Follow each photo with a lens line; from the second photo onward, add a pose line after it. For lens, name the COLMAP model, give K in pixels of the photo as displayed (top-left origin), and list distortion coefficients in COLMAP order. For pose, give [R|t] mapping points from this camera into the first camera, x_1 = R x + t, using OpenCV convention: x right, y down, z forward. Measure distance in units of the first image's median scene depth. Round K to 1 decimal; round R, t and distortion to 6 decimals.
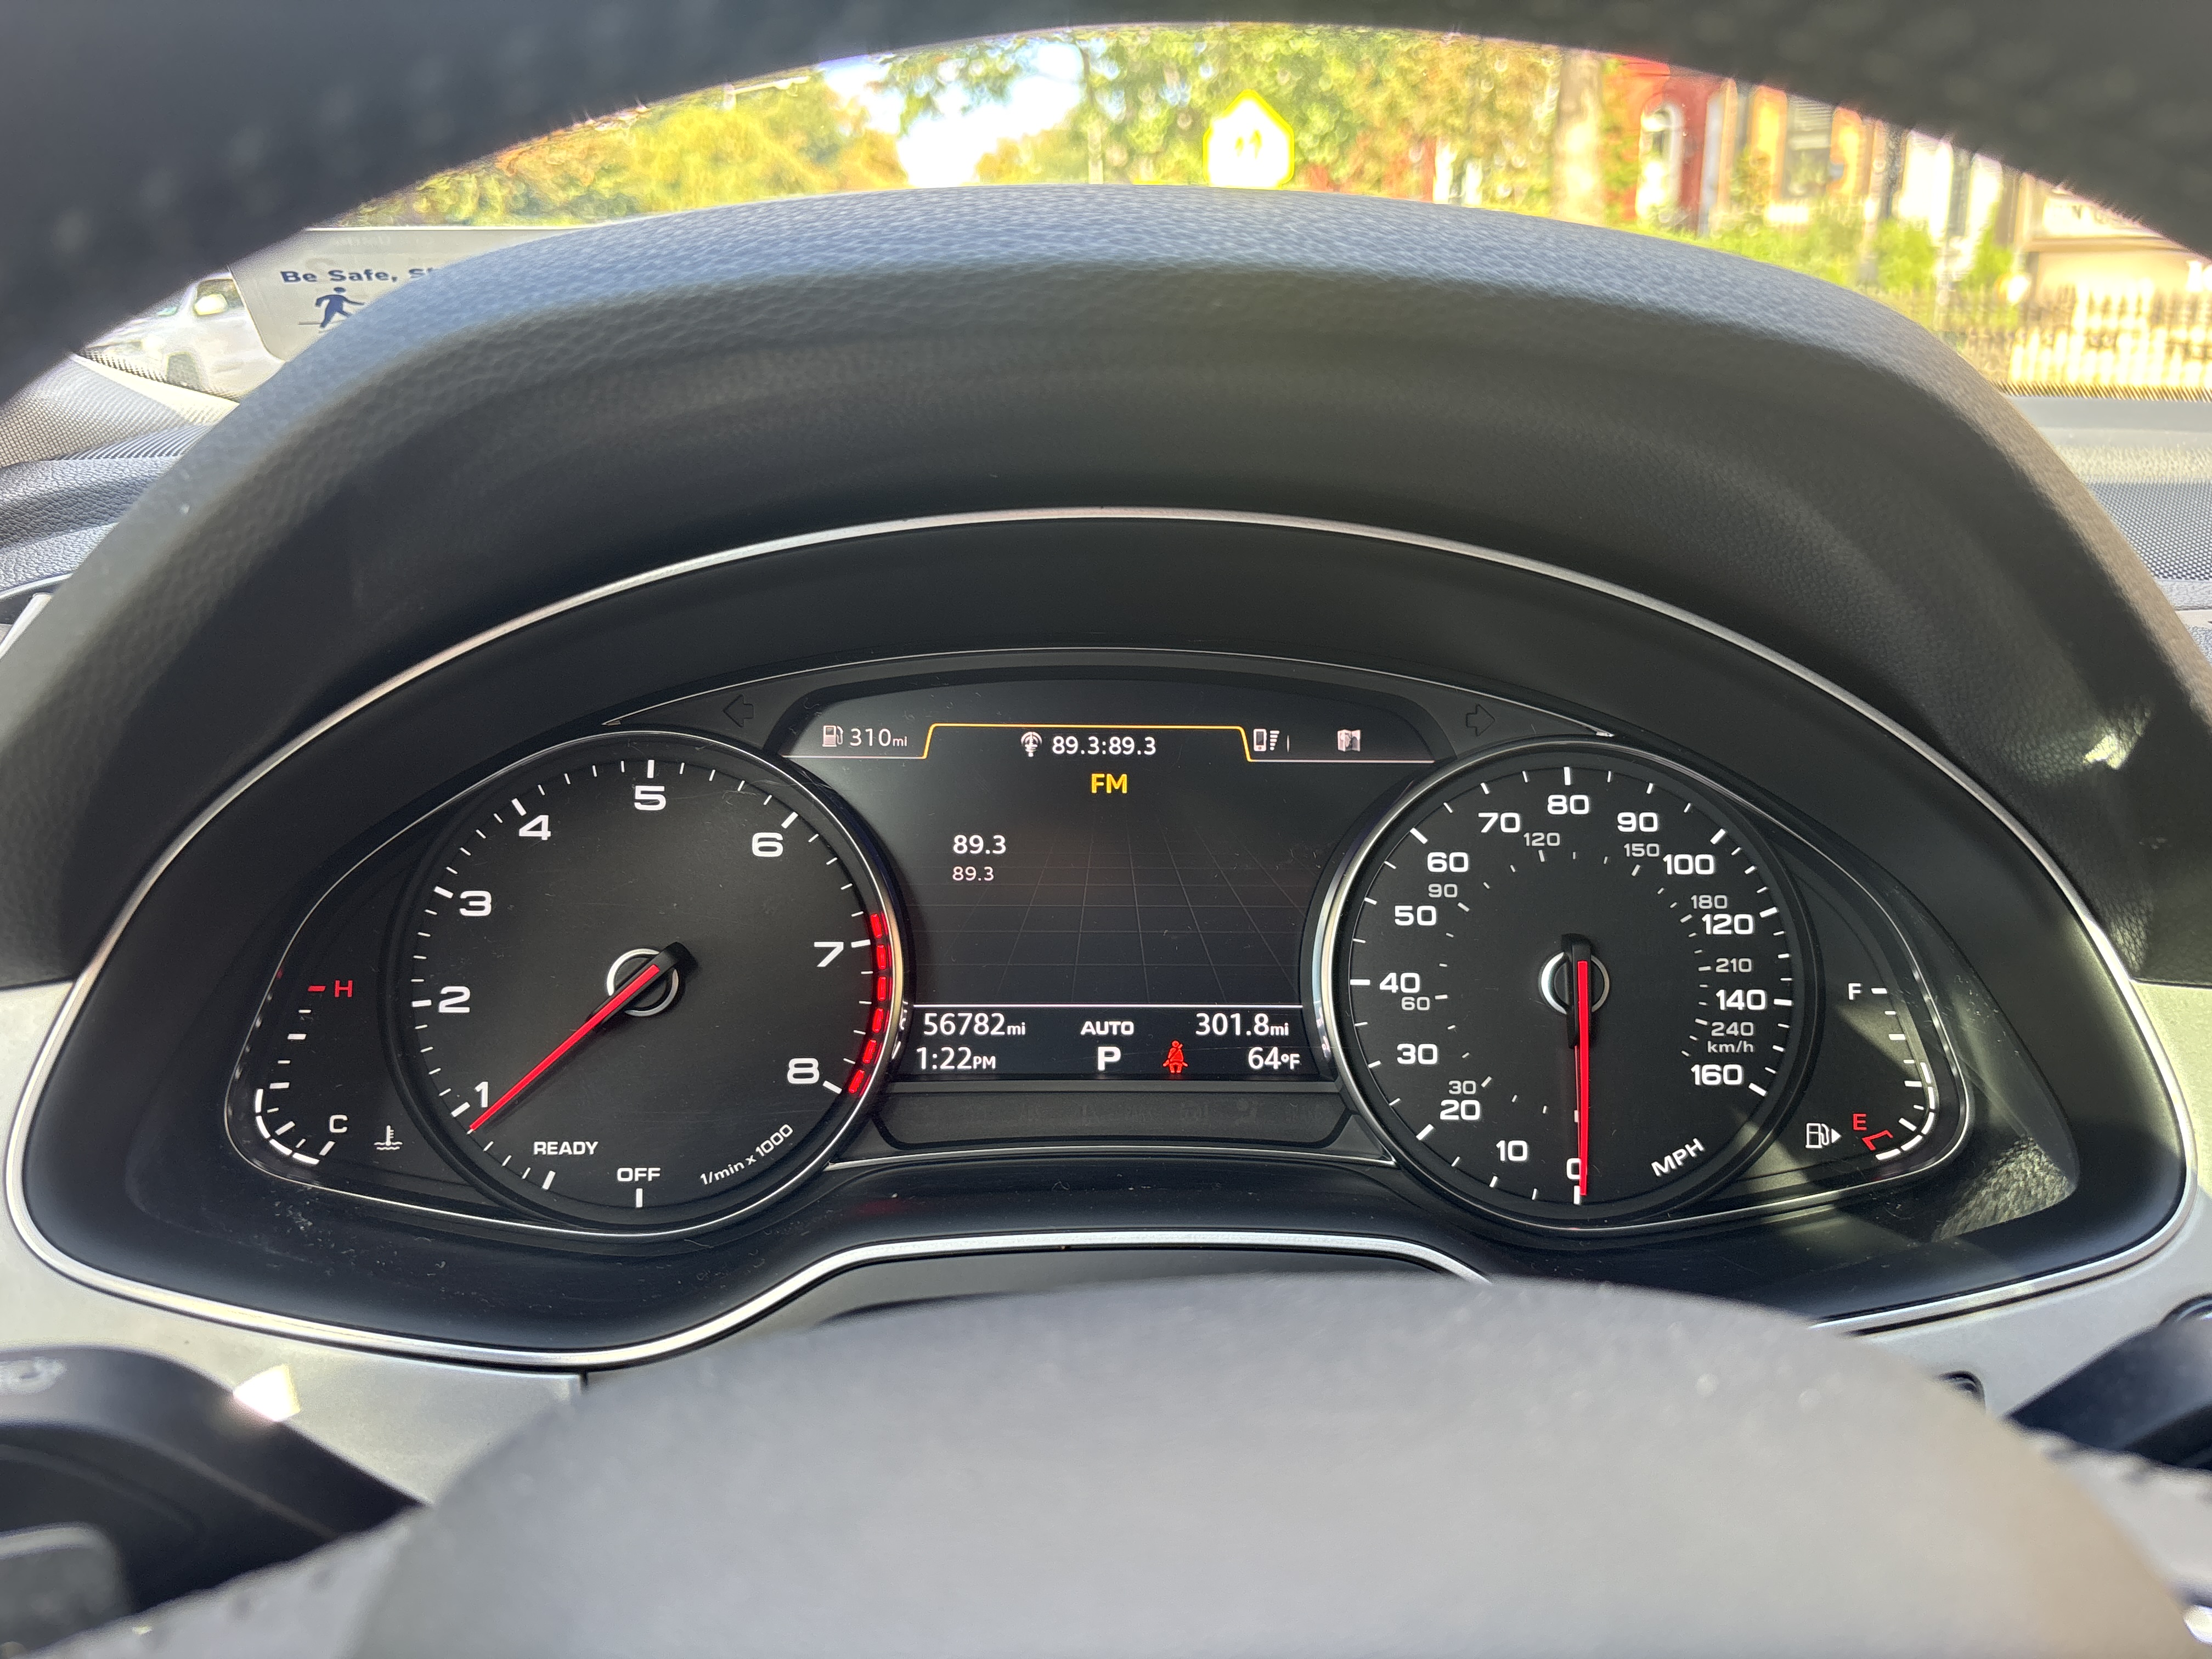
lens RADIAL K [[1692.0, 0, 1080.9], [0, 1692.0, 828.2], [0, 0, 1]] dist [0.028389, -0.045094]
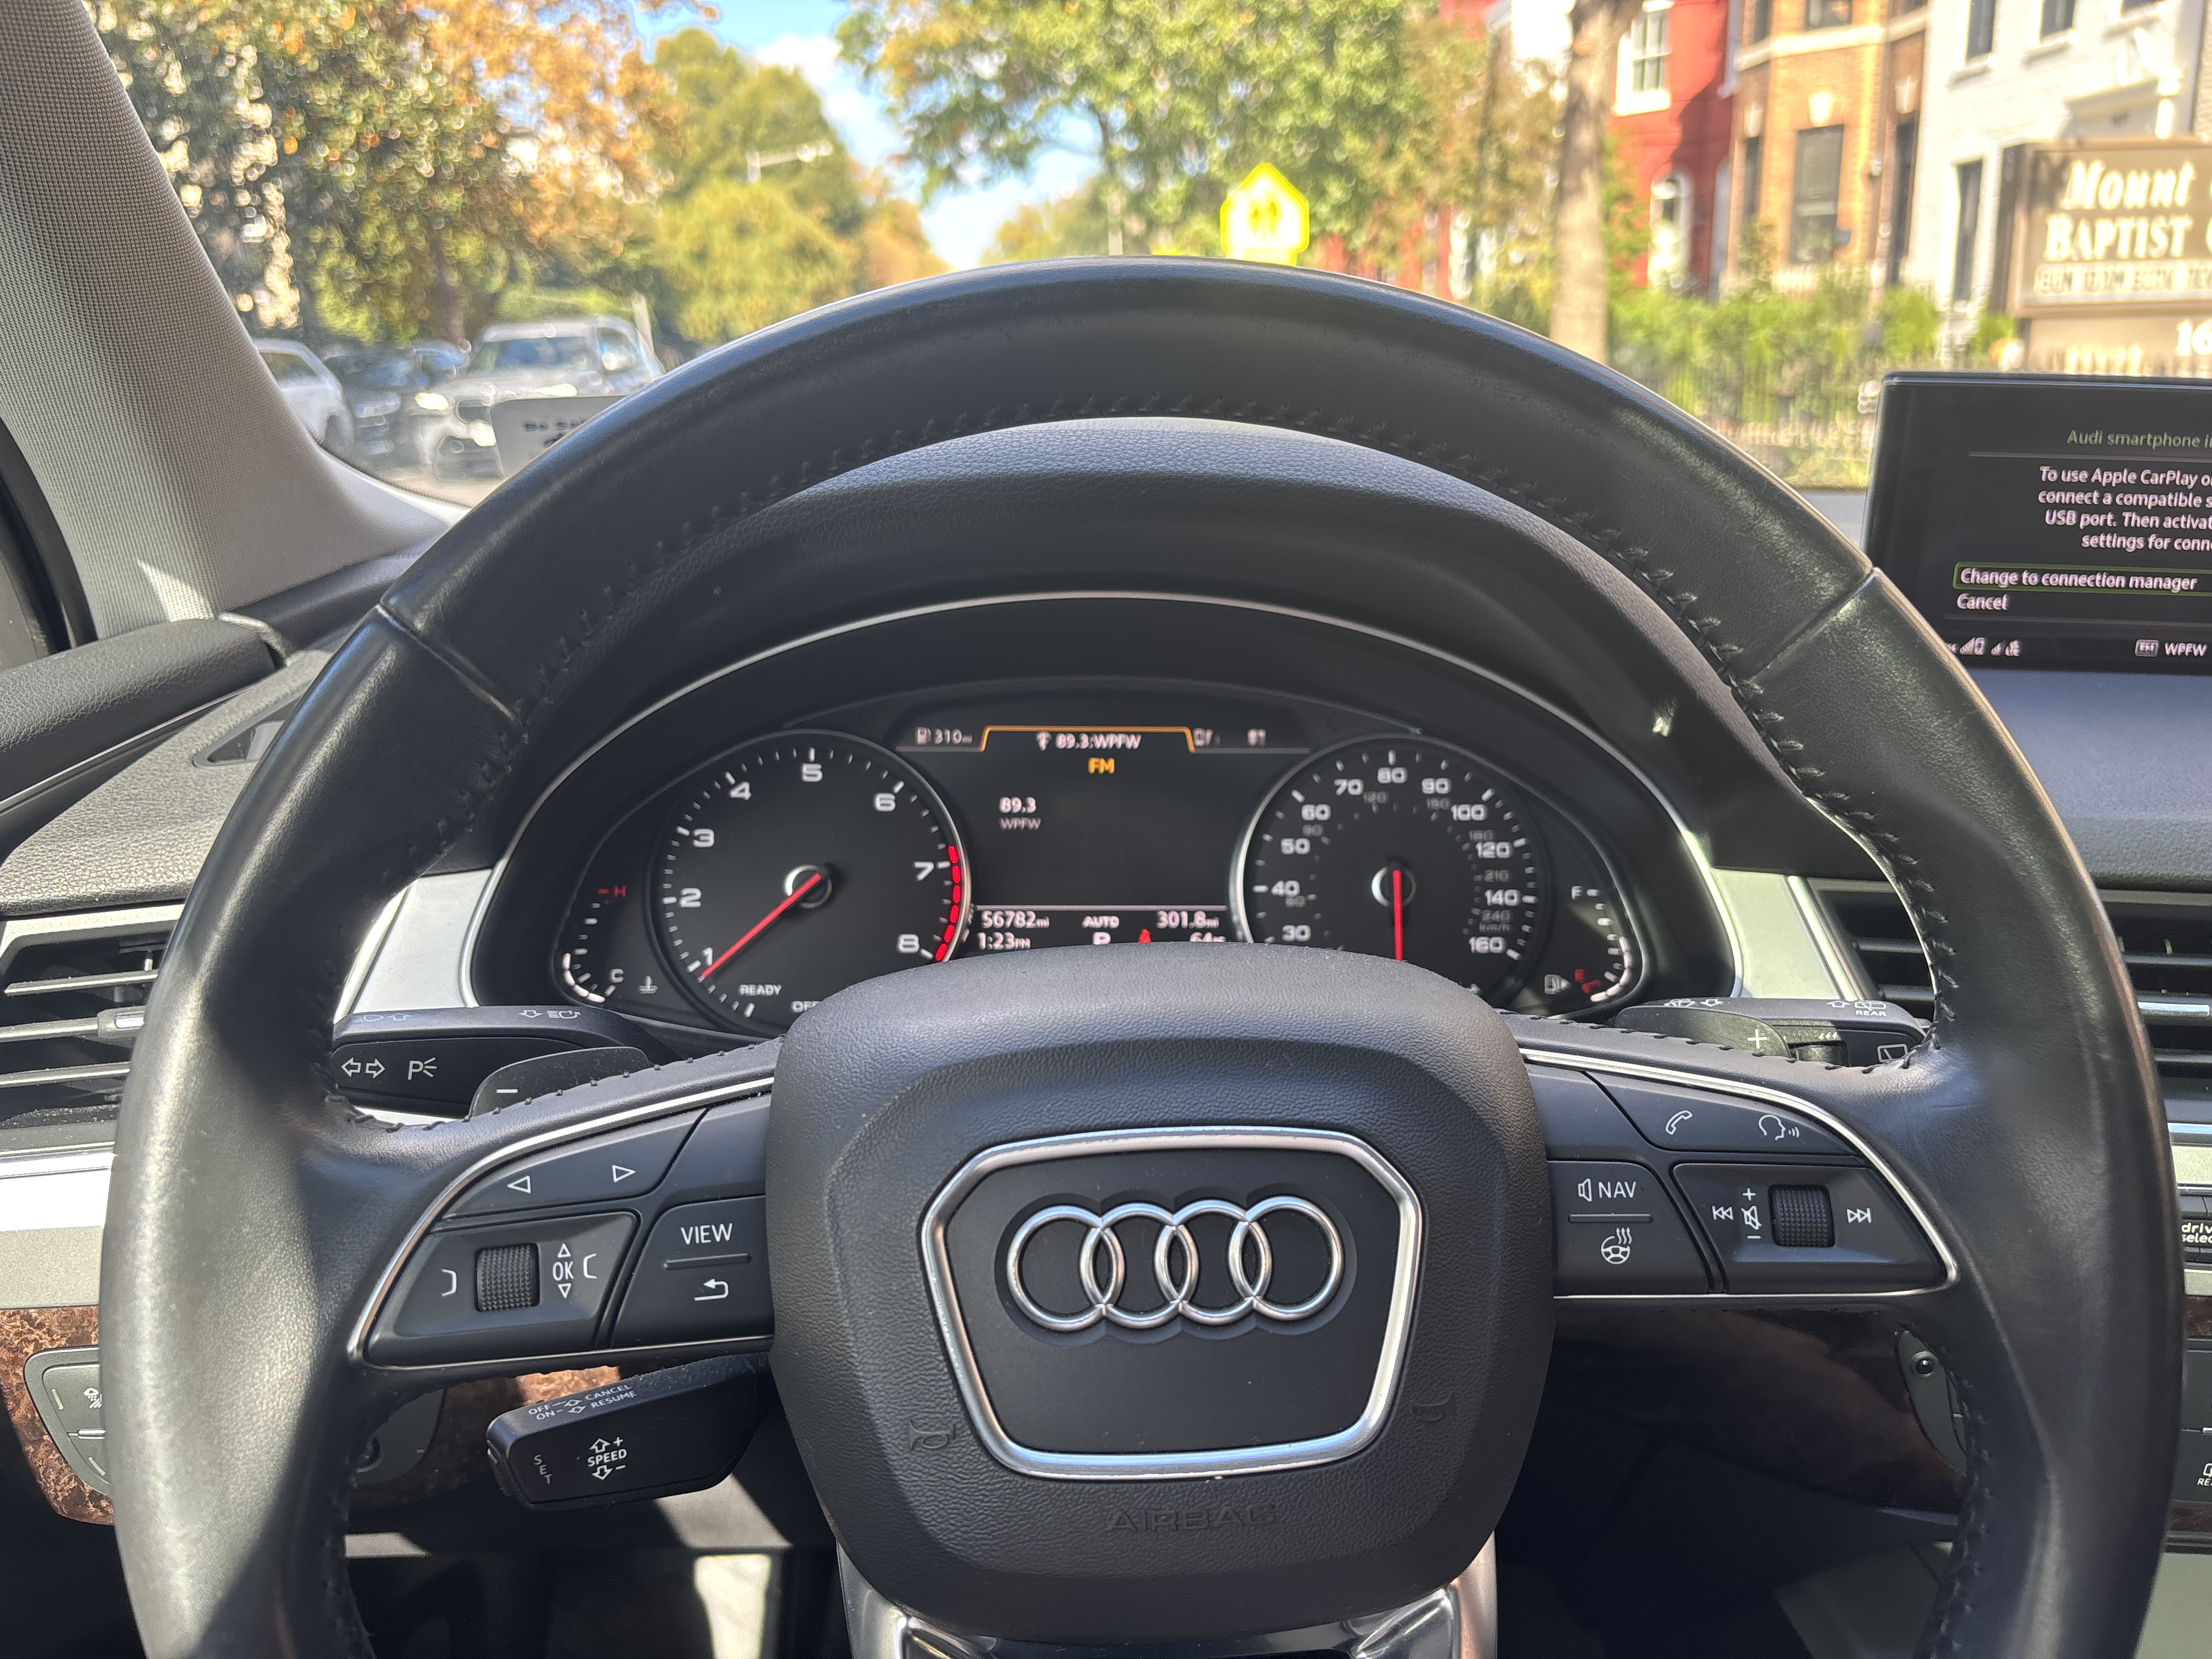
lens RADIAL K [[1692.0, 0, 1119.0], [0, 1692.0, 836.8], [0, 0, 1]] dist [0.028389, -0.045094]
pose [[0.999946, -0.005964, 0.008489, 0.020062], [0.006220, 0.999516, -0.030469, 0.090428], [-0.008303, 0.030520, 0.999500, -0.572800]]
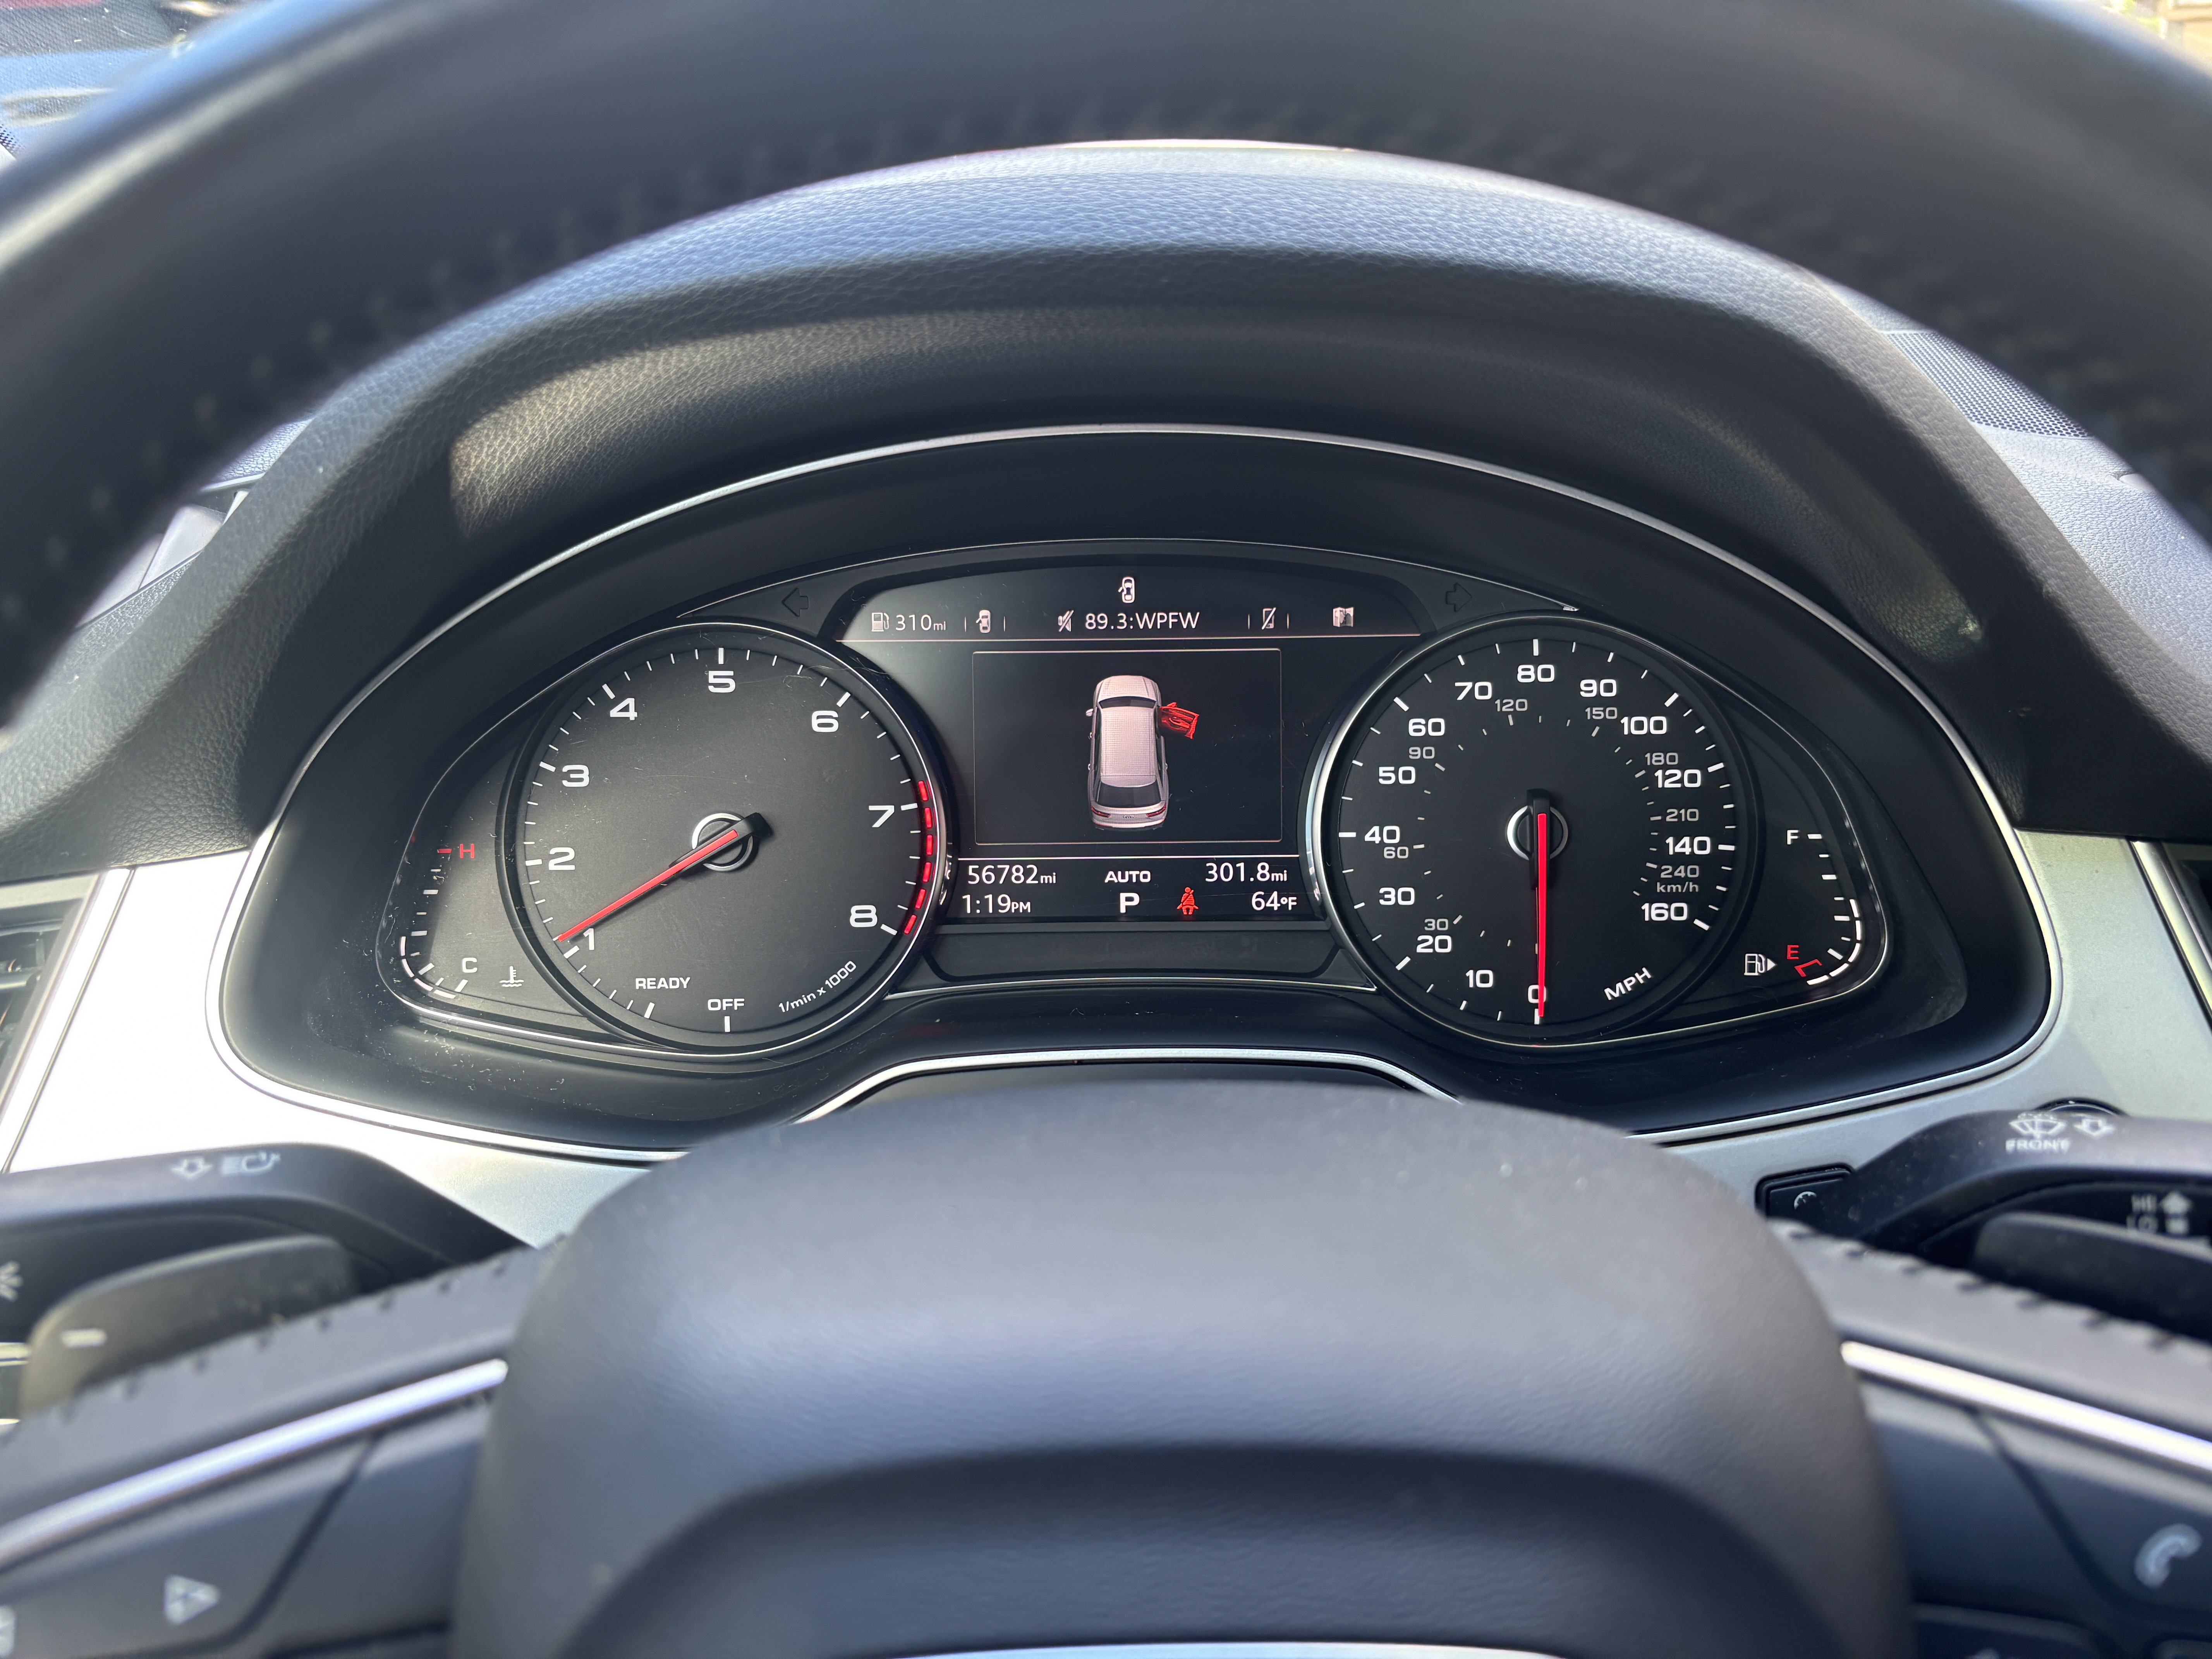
lens RADIAL K [[1692.0, 0, 1108.6], [0, 1692.0, 848.1], [0, 0, 1]] dist [0.028389, -0.045094]
pose [[0.999038, -0.011057, -0.042440, 0.052706], [0.015761, 0.993565, 0.112160, -0.029580], [0.040927, -0.112721, 0.992783, -0.133348]]
